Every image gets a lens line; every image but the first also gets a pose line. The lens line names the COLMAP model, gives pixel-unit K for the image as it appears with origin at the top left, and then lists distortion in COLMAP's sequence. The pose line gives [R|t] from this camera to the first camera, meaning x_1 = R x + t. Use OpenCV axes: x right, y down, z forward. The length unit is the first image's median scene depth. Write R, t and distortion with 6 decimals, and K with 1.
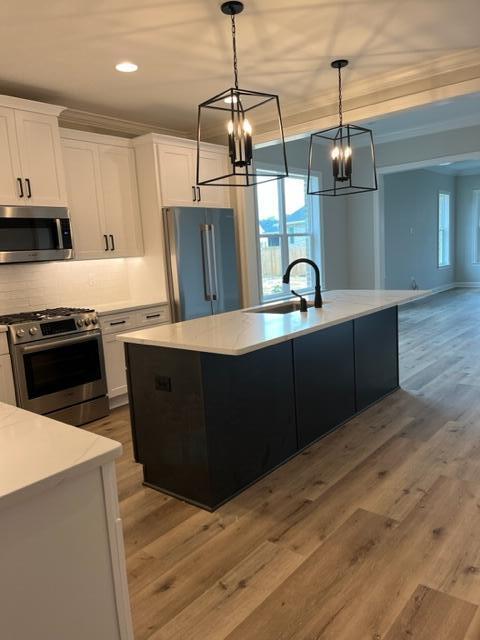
lens RADIAL K [[480.6, 0, 226.8], [0, 480.6, 319.0], [0, 0, 1]] dist [0.041223, -0.056924]
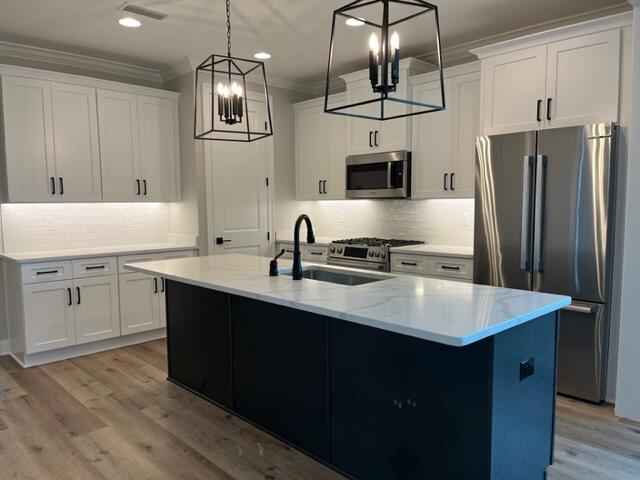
lens RADIAL K [[480.6, 0, 324.1], [0, 480.6, 242.3], [0, 0, 1]] dist [0.041223, -0.056924]
pose [[-0.085195, 0.146967, -0.985466, 1.256752], [-0.125395, 0.979616, 0.156935, -0.279221], [0.988442, 0.136943, -0.065030, 1.462032]]
